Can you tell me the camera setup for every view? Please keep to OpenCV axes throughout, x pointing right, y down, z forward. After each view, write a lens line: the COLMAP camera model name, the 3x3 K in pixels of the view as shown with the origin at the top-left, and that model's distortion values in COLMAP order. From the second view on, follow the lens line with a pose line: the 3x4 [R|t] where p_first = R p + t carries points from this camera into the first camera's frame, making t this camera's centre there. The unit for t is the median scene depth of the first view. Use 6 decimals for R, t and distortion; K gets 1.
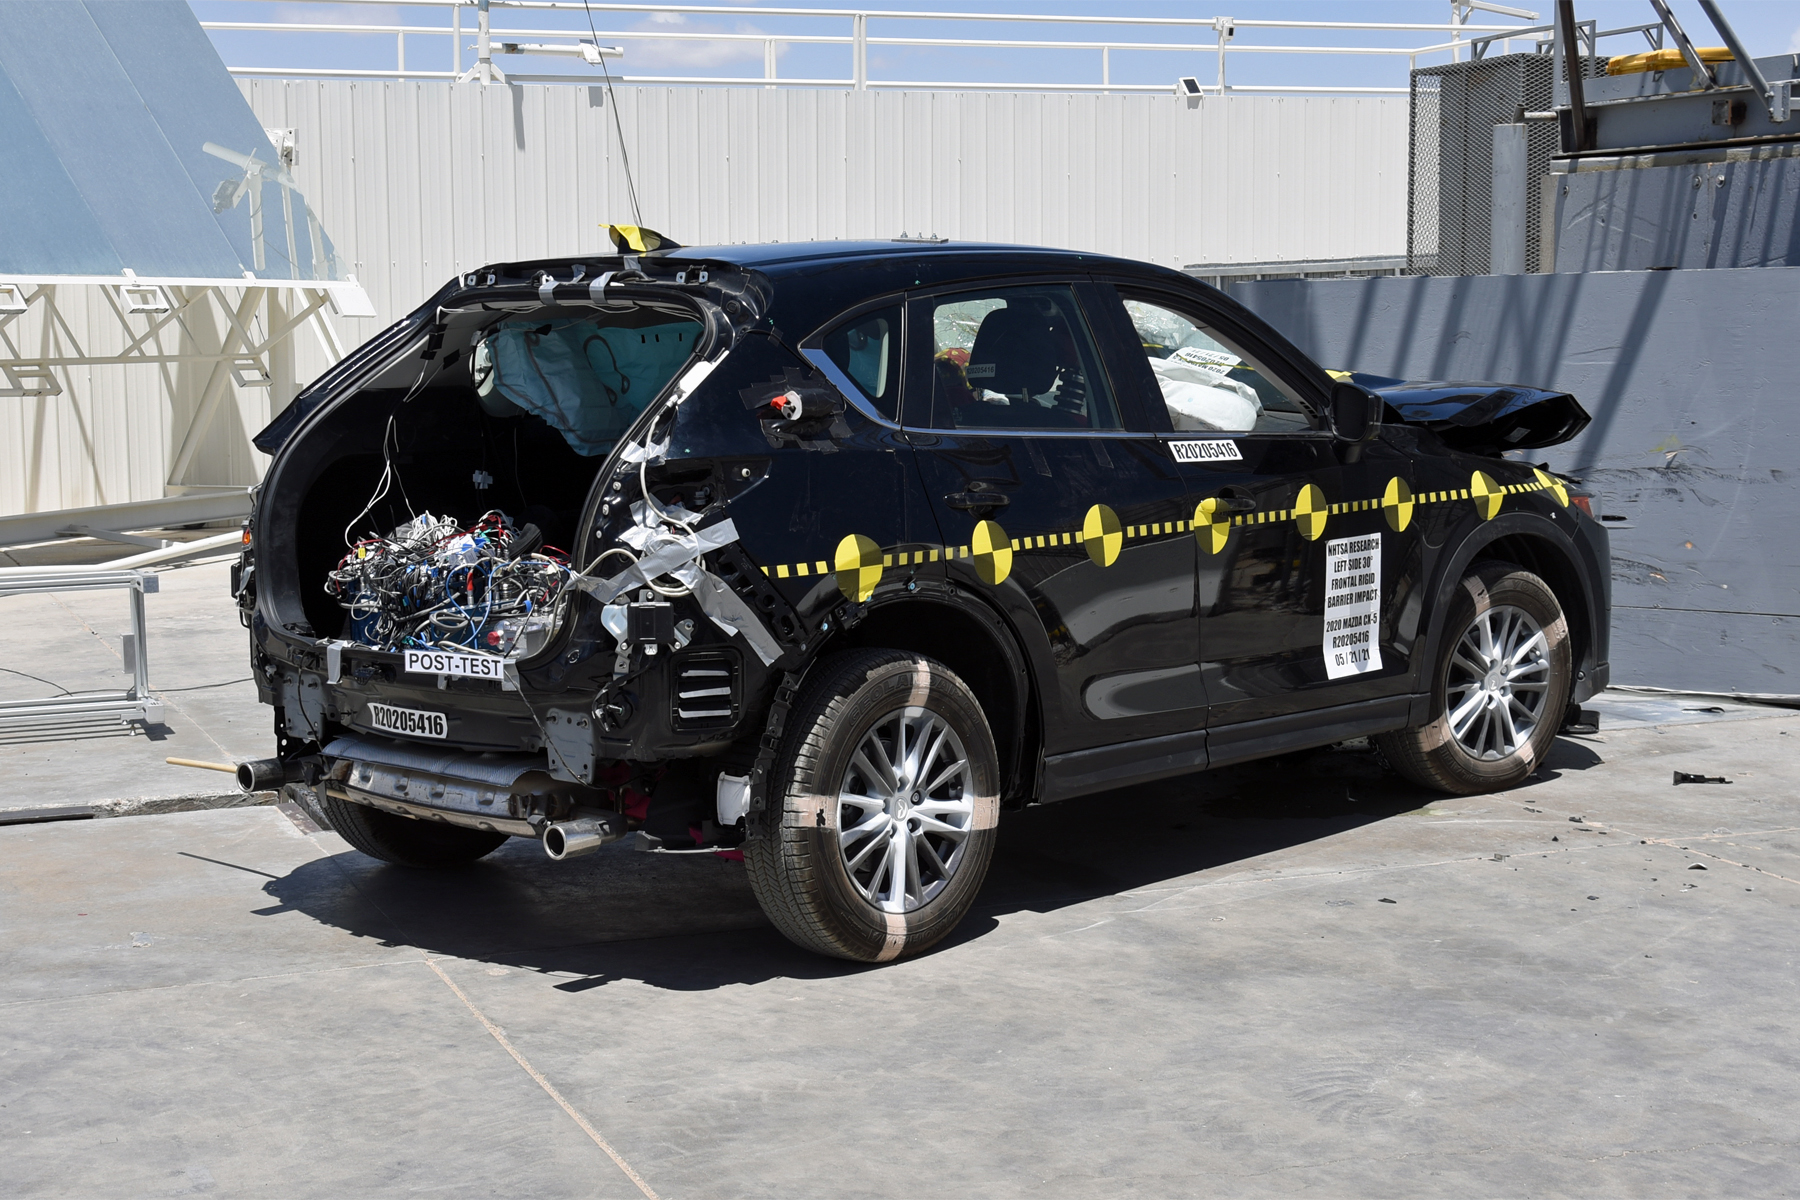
lens RADIAL K [[1894.8, 0, 900.0], [0, 1894.8, 600.0], [0, 0, 1]] dist [0.010785, 0.013910]
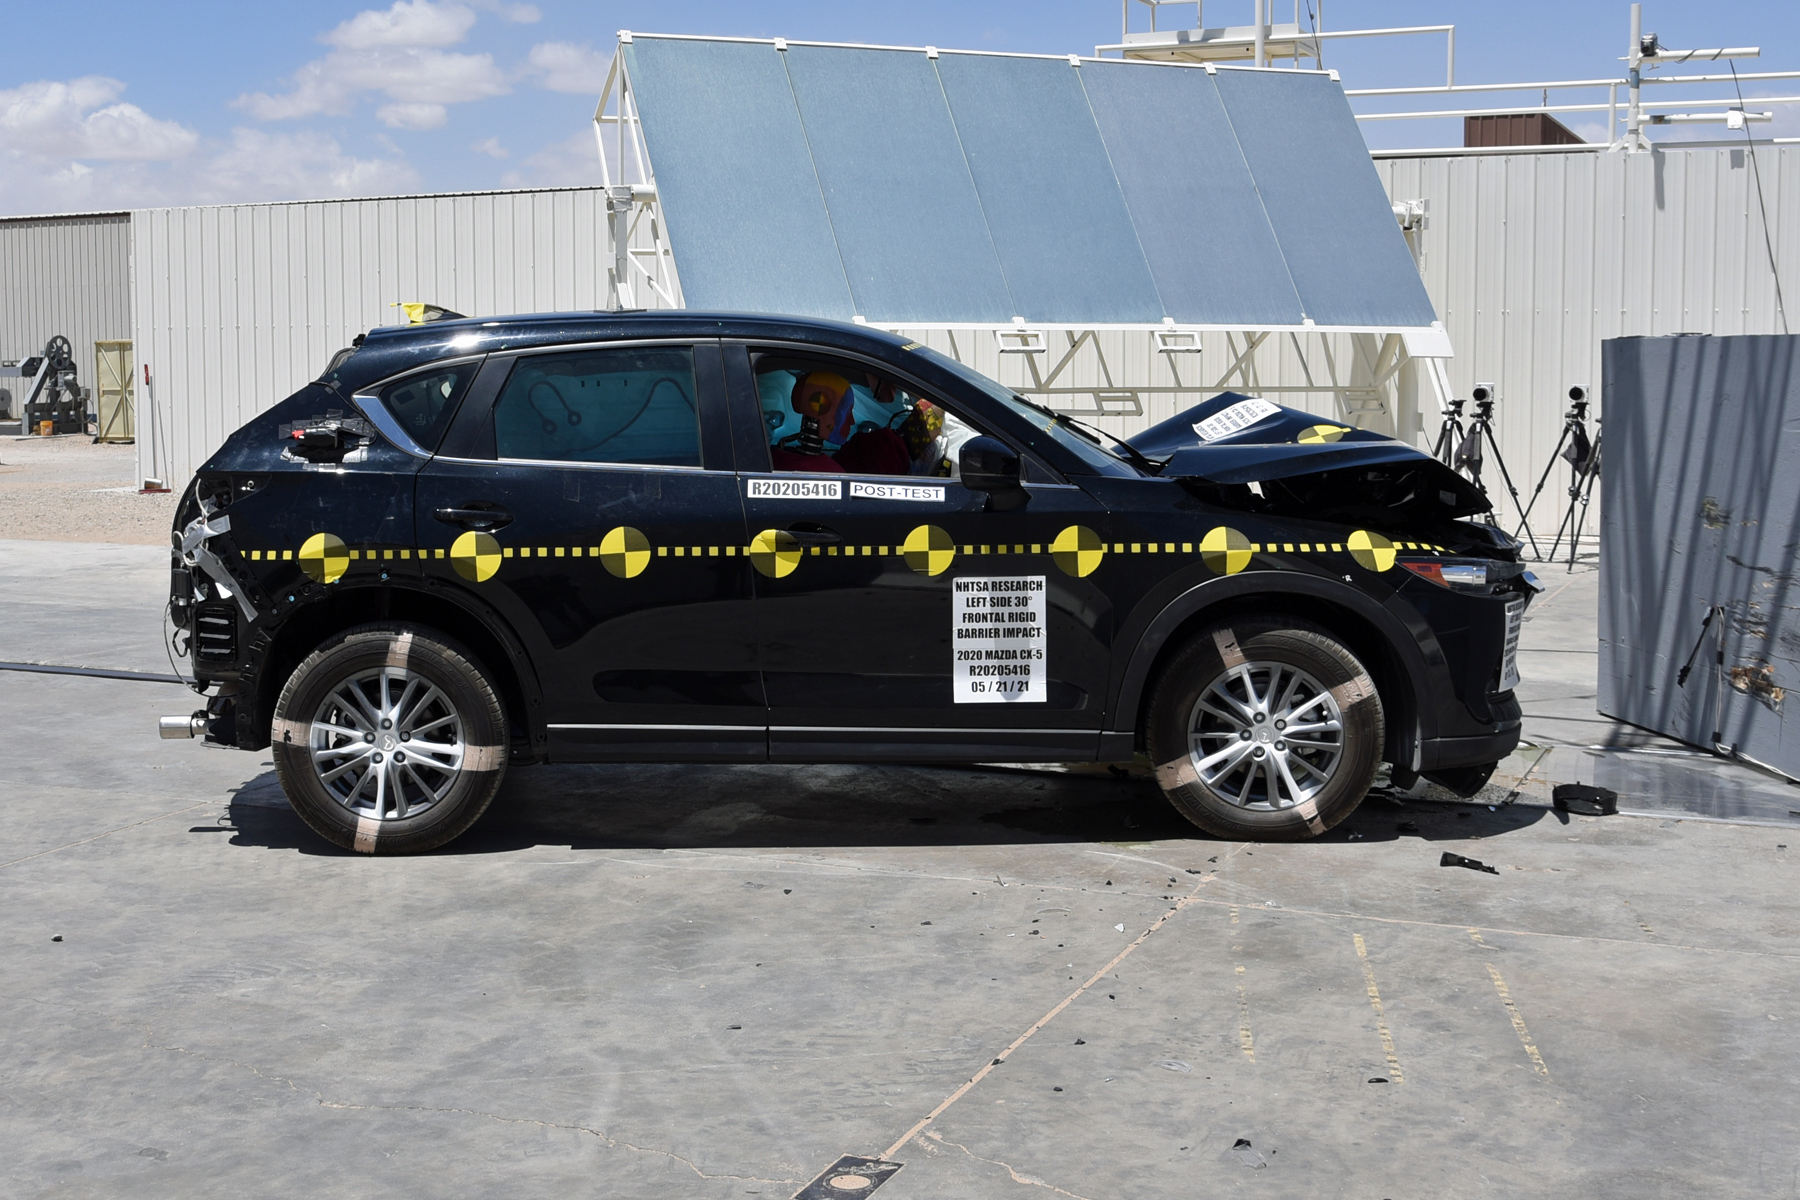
lens RADIAL K [[1602.6, 0, 900.0], [0, 1602.6, 600.0], [0, 0, 1]] dist [-0.051231, 0.010668]
pose [[0.841565, 0.091191, -0.532402, 0.873151], [-0.089583, 0.995559, 0.028918, -0.053100], [0.532675, 0.023358, 0.845998, 0.237997]]
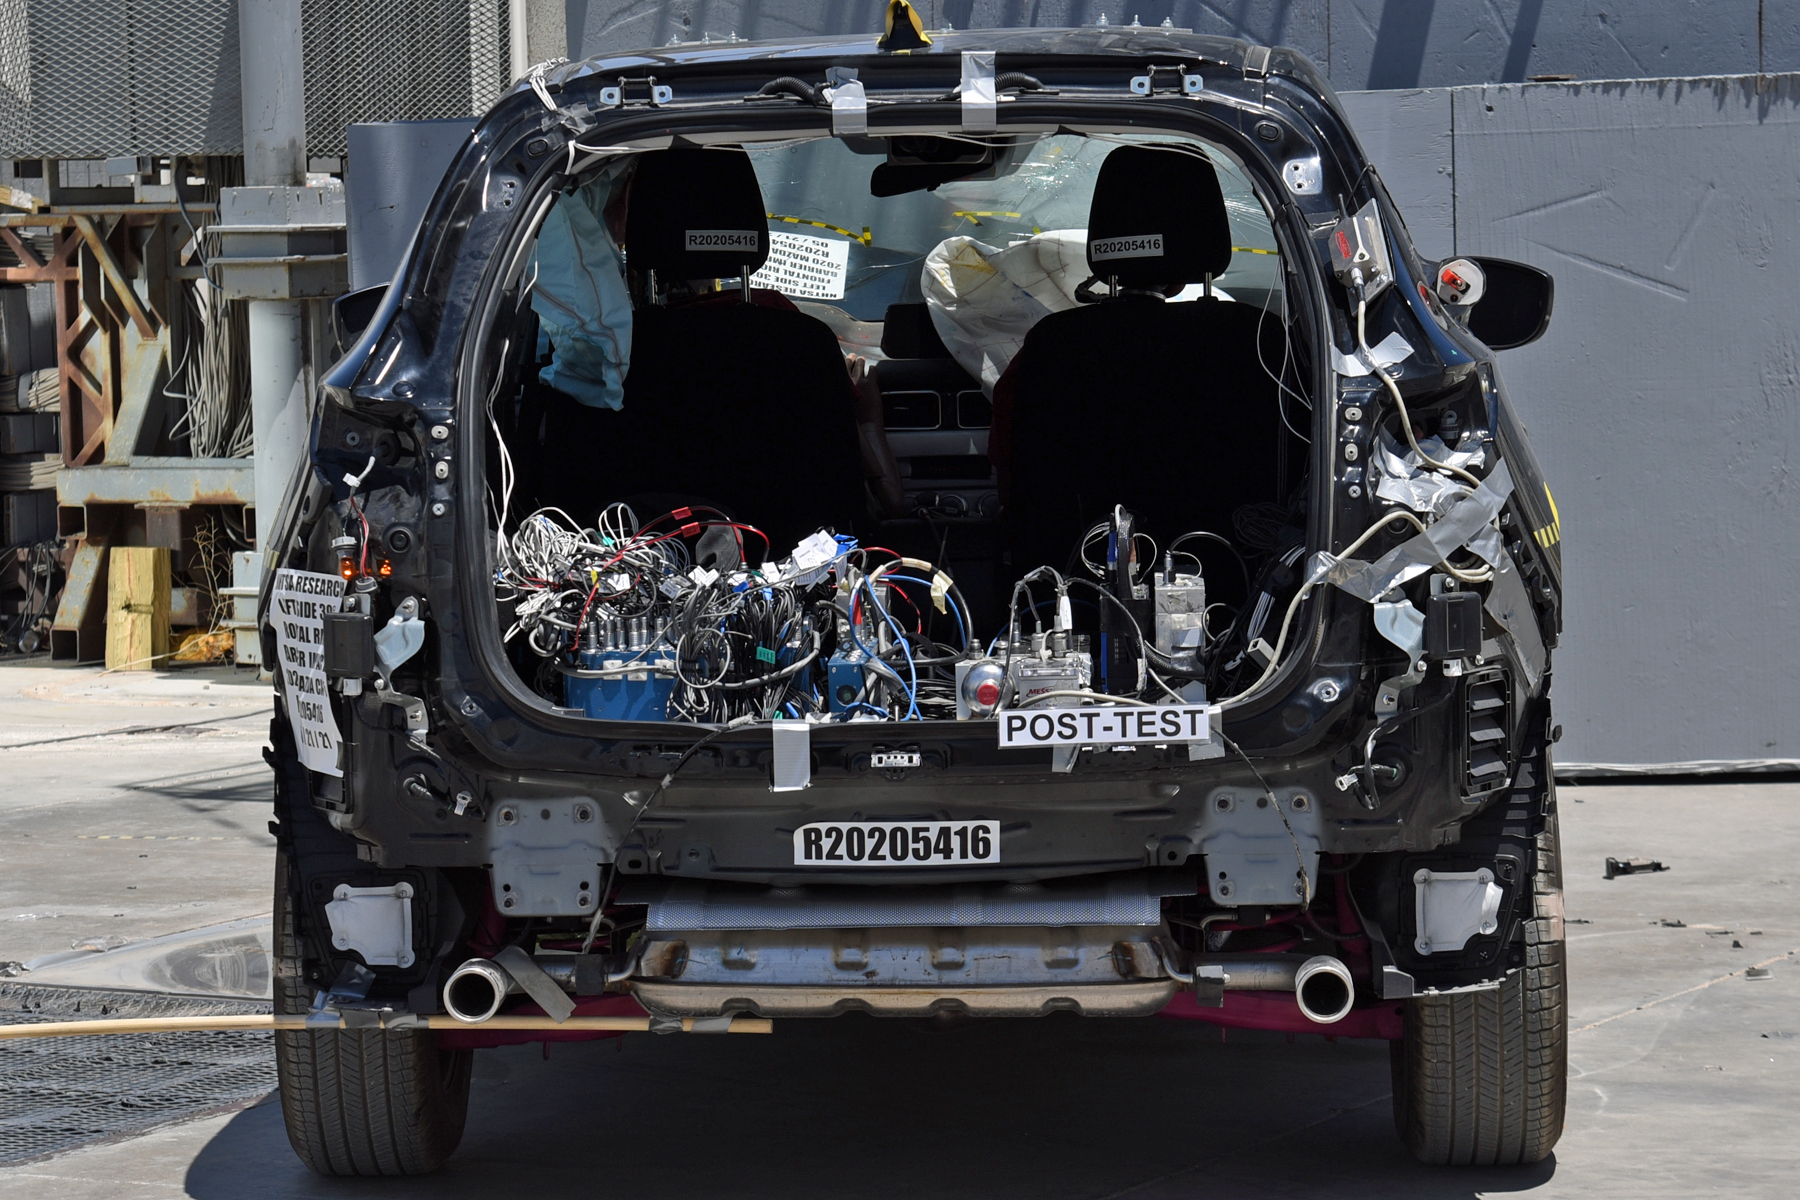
lens RADIAL K [[3527.4, 0, 902.5], [0, 3527.4, 644.9], [0, 0, 1]] dist [0.166508, 0.132266]
pose [[0.898225, -0.071572, 0.433670, -0.689105], [0.081628, 0.996652, -0.004584, 0.007475], [-0.431890, 0.039517, 0.901060, 0.018334]]
